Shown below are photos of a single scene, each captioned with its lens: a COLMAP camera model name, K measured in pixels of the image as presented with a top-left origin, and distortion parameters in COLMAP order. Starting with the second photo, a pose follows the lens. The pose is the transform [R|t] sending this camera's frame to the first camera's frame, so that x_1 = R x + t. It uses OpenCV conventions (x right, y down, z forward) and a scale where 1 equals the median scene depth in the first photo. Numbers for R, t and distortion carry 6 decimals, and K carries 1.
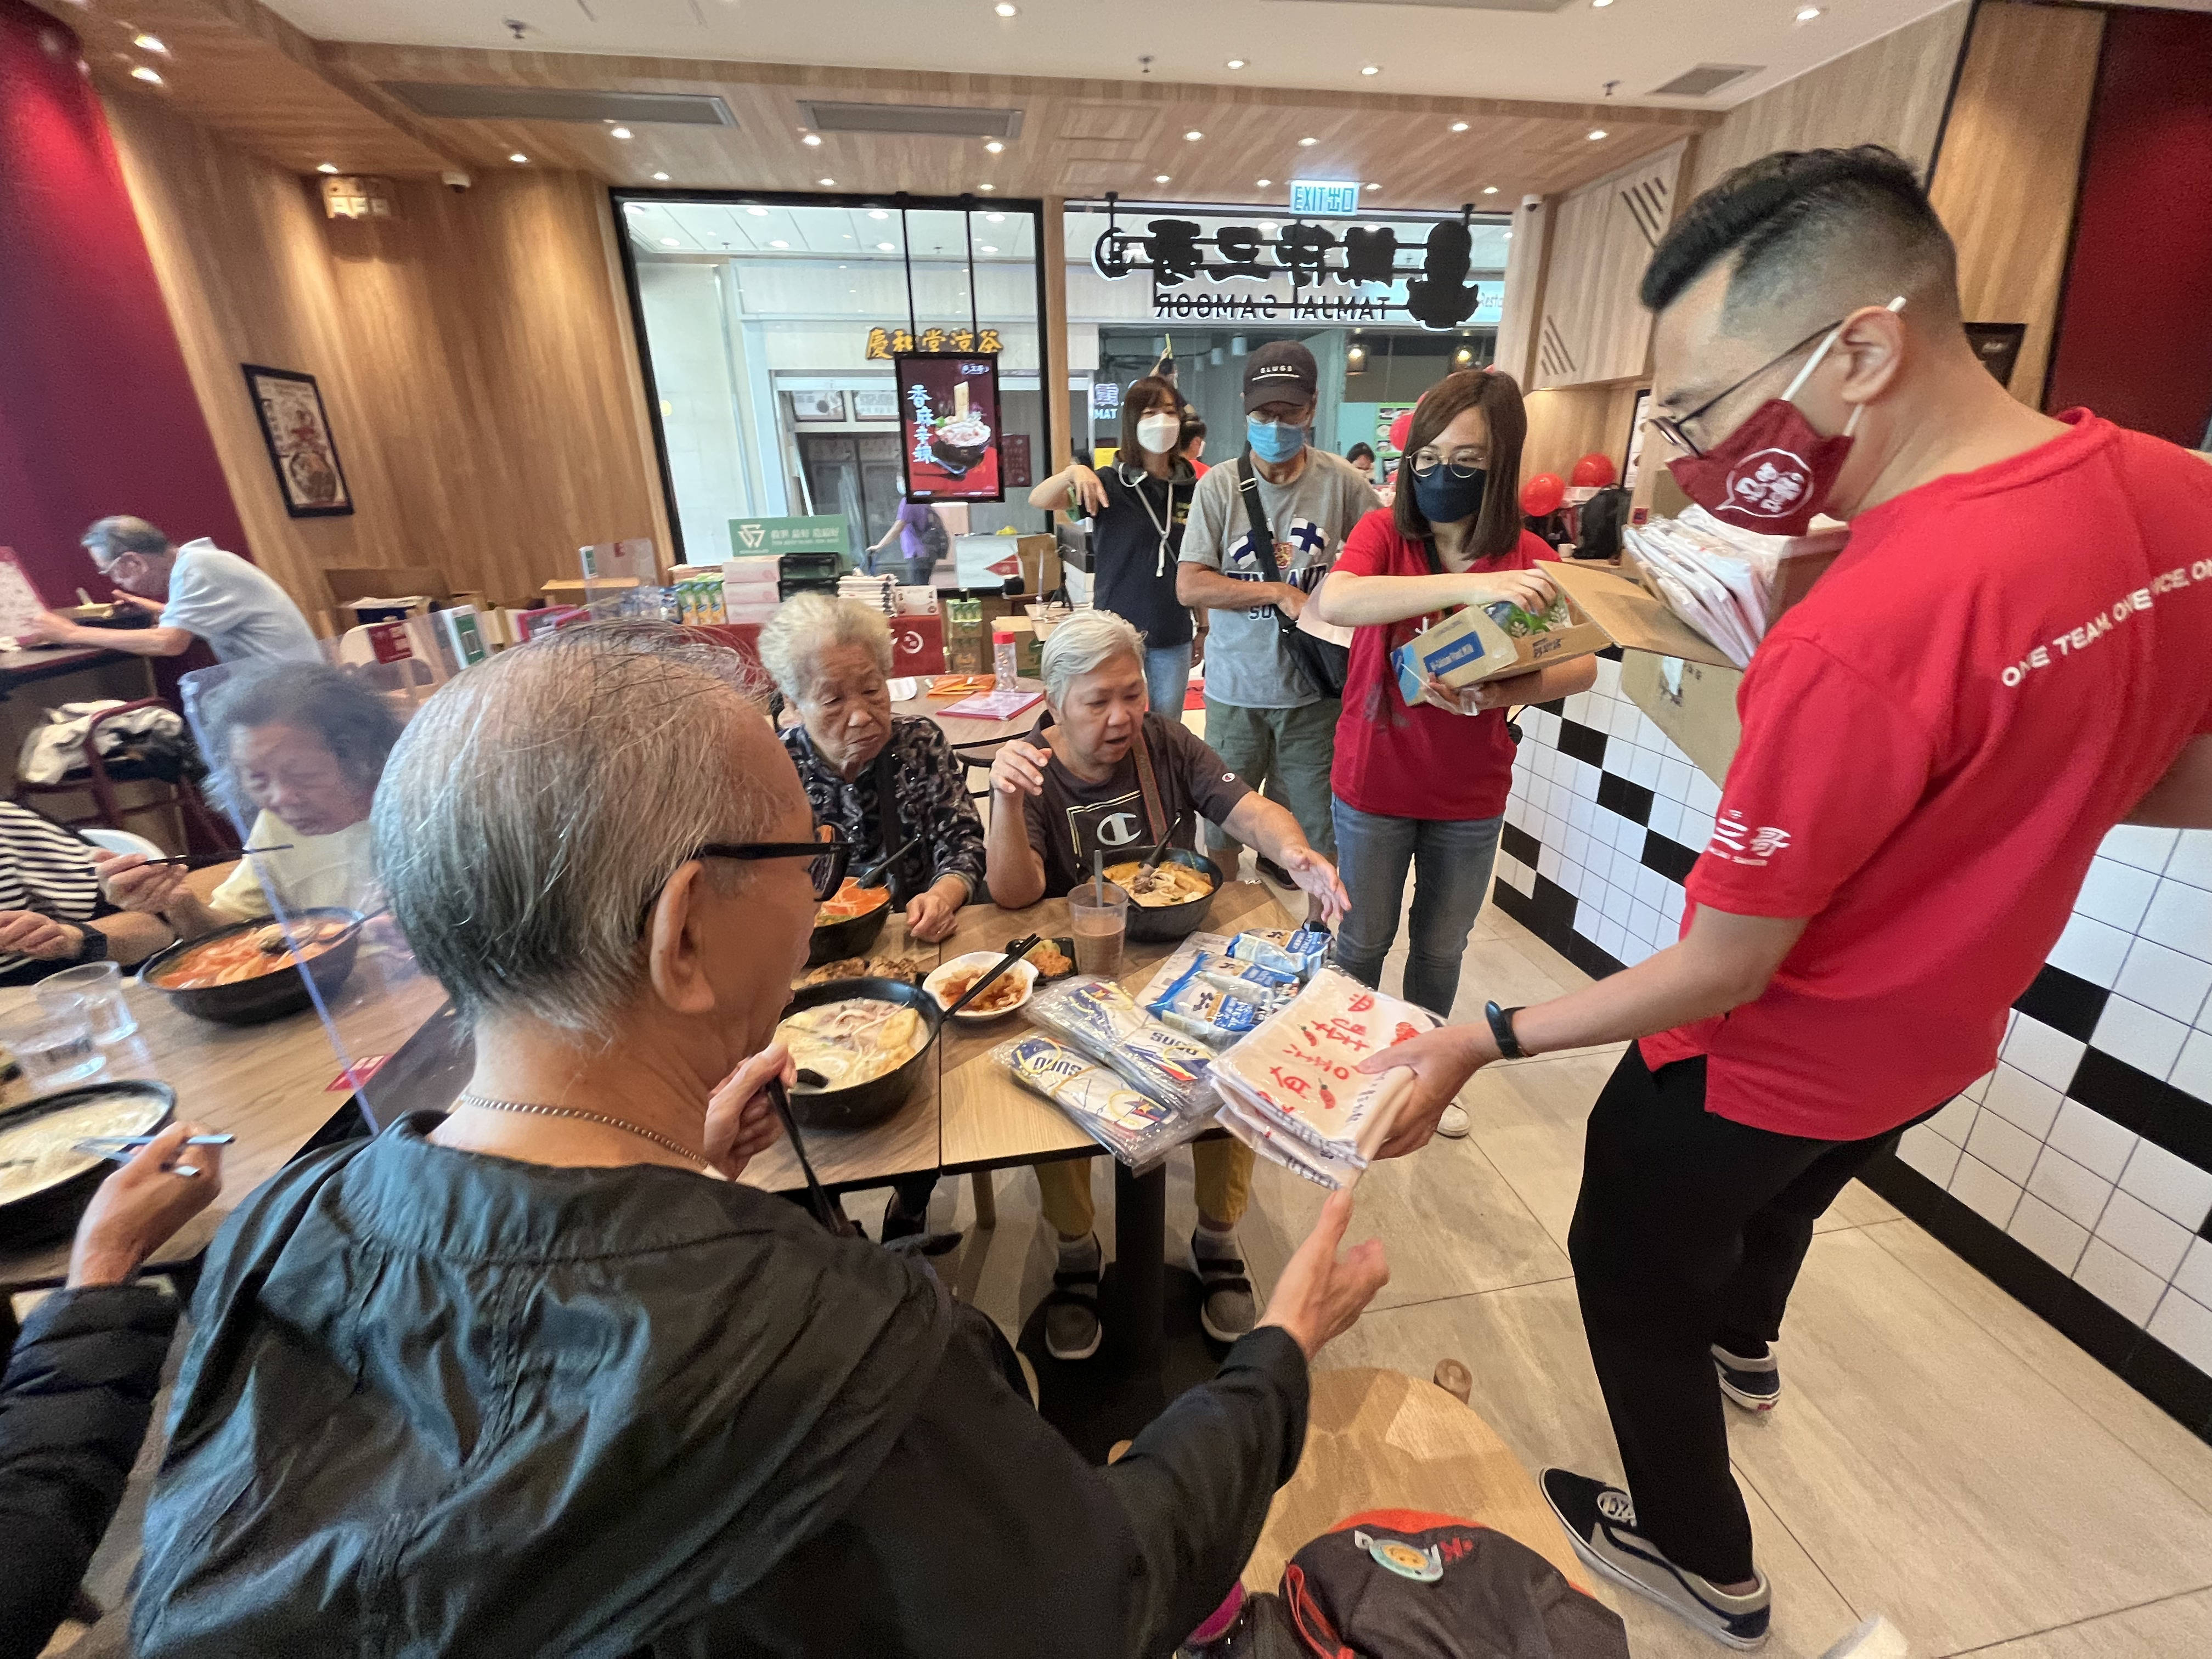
lens RADIAL K [[887.5, 0, 1100.6], [0, 887.5, 823.1], [0, 0, 1]] dist [-0.002779, -0.000183]
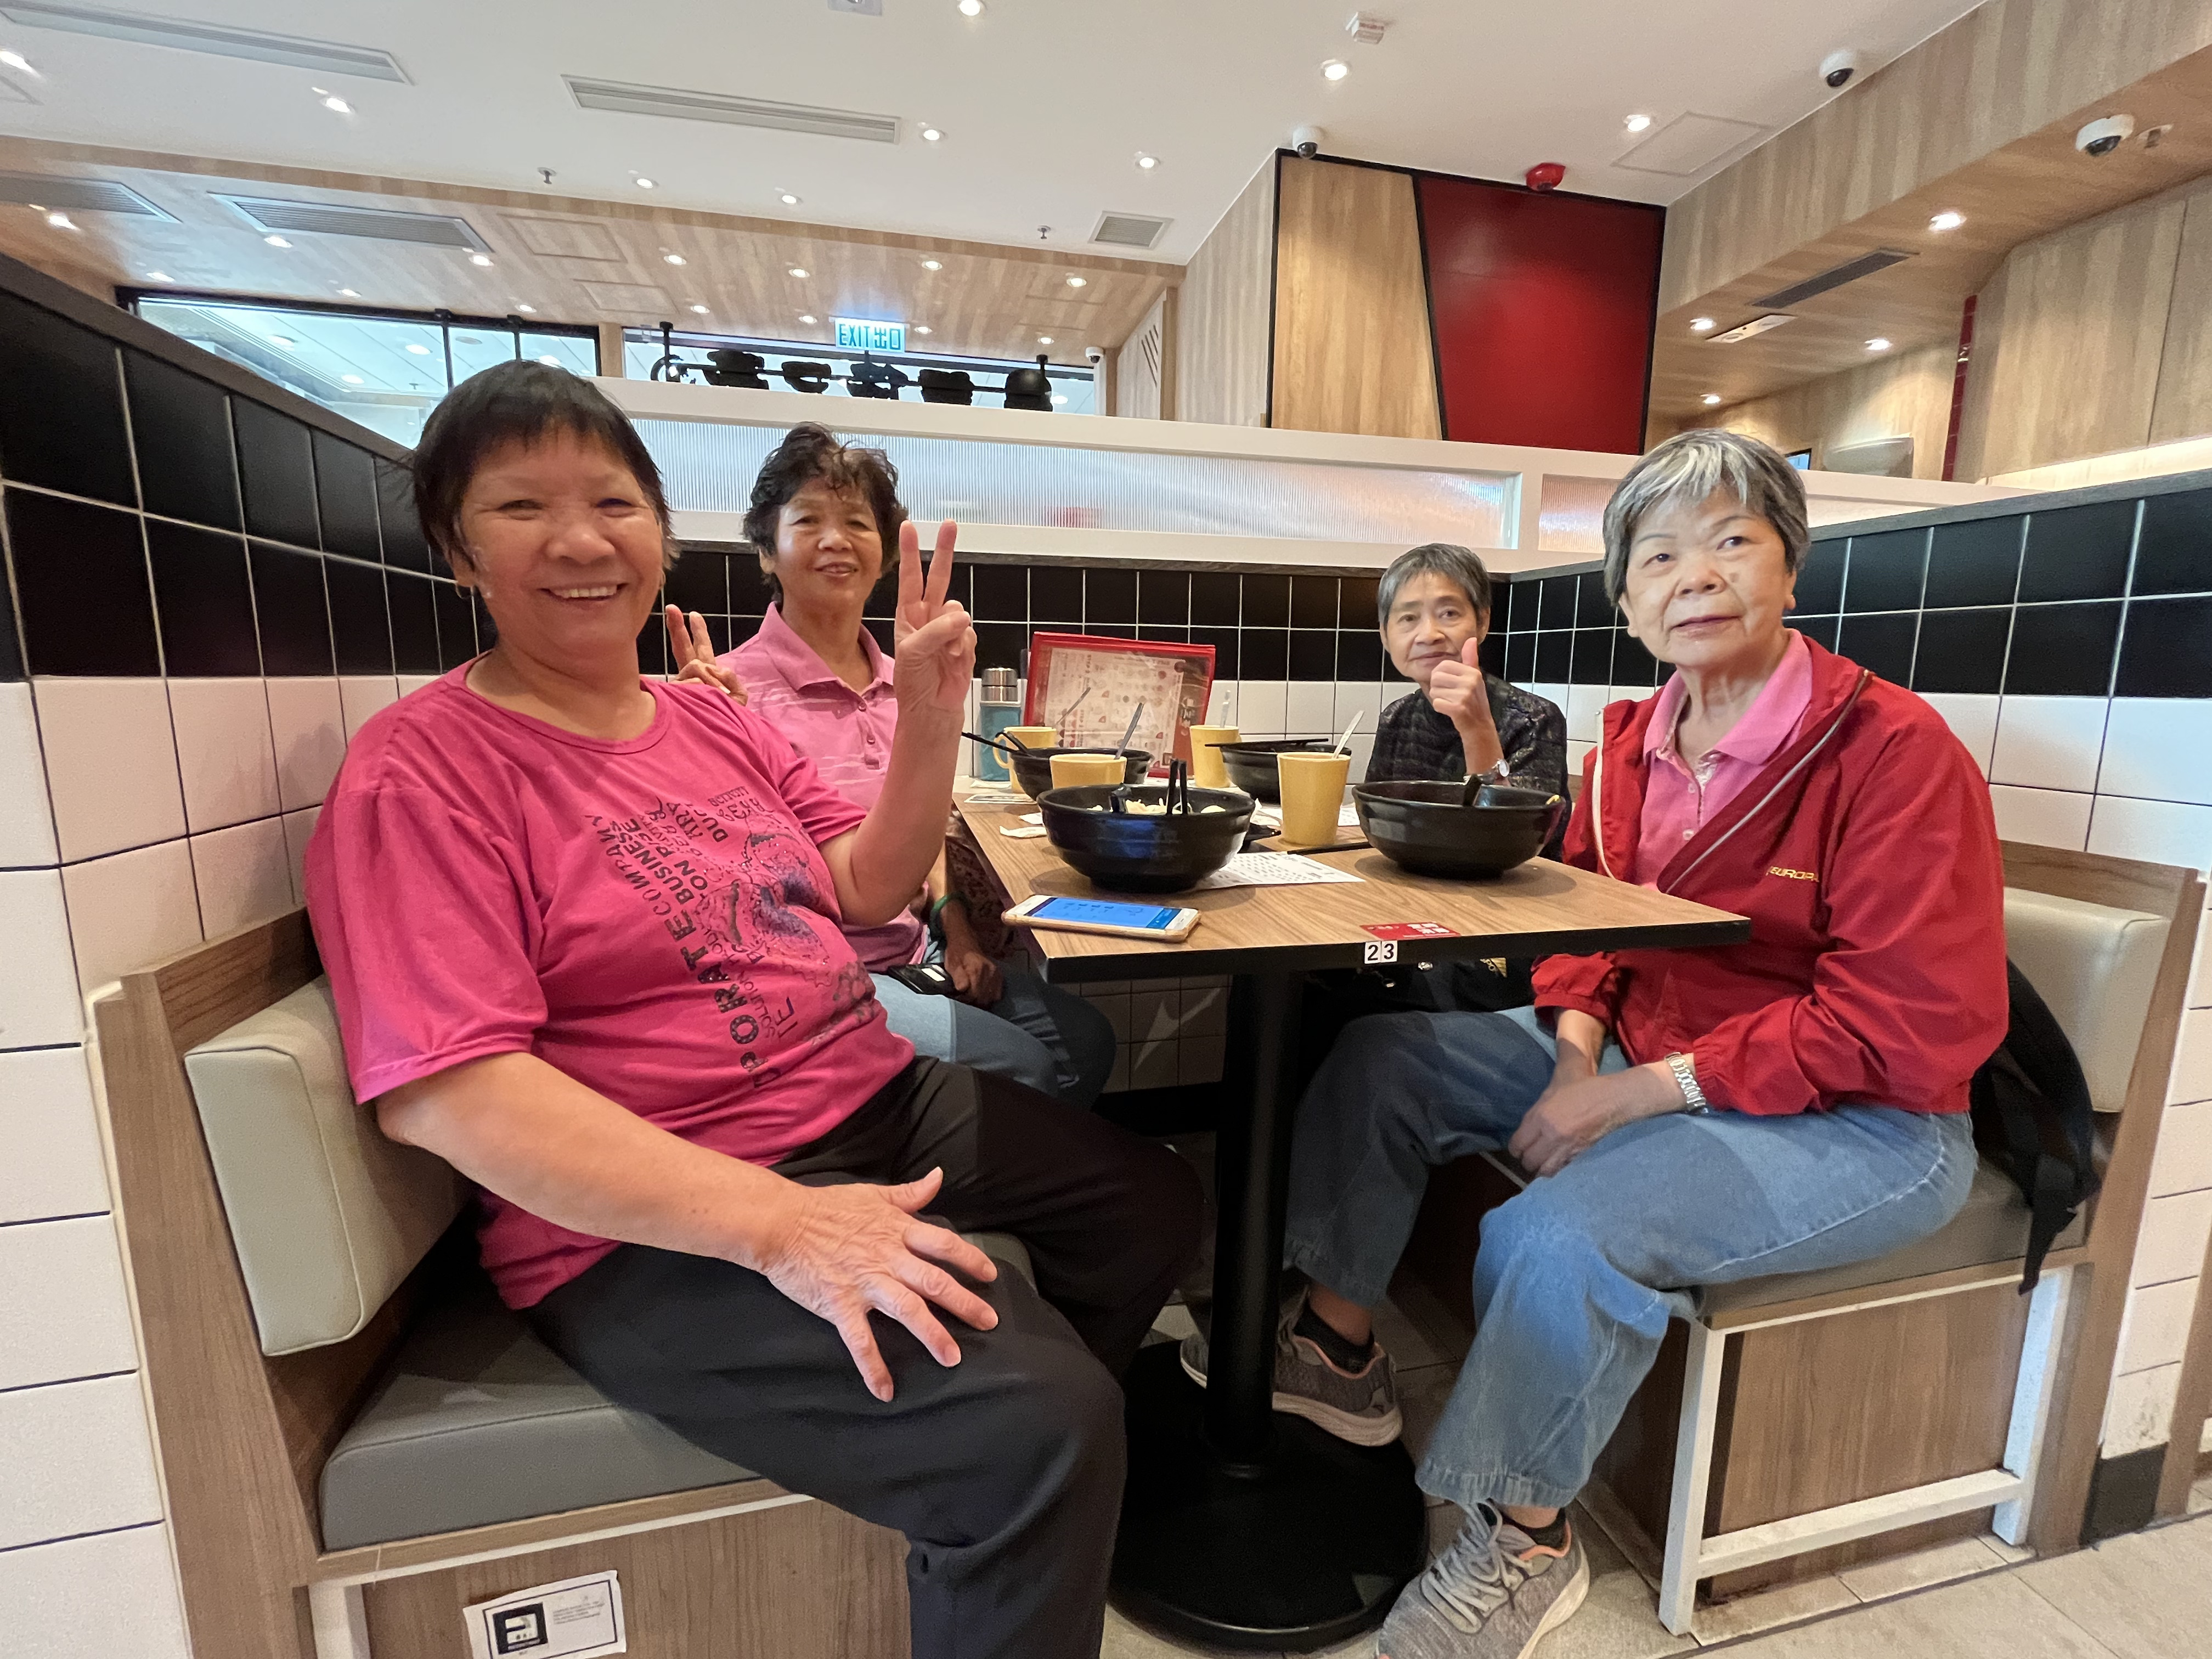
lens RADIAL K [[943.2, 0, 1101.1], [0, 943.2, 826.4], [0, 0, 1]] dist [0.001155, -0.000169]
pose [[0.997590, 0.011962, 0.068343, 0.446446], [0.002841, 0.977156, -0.212505, 0.084896], [-0.069323, 0.212187, 0.974767, 0.032440]]
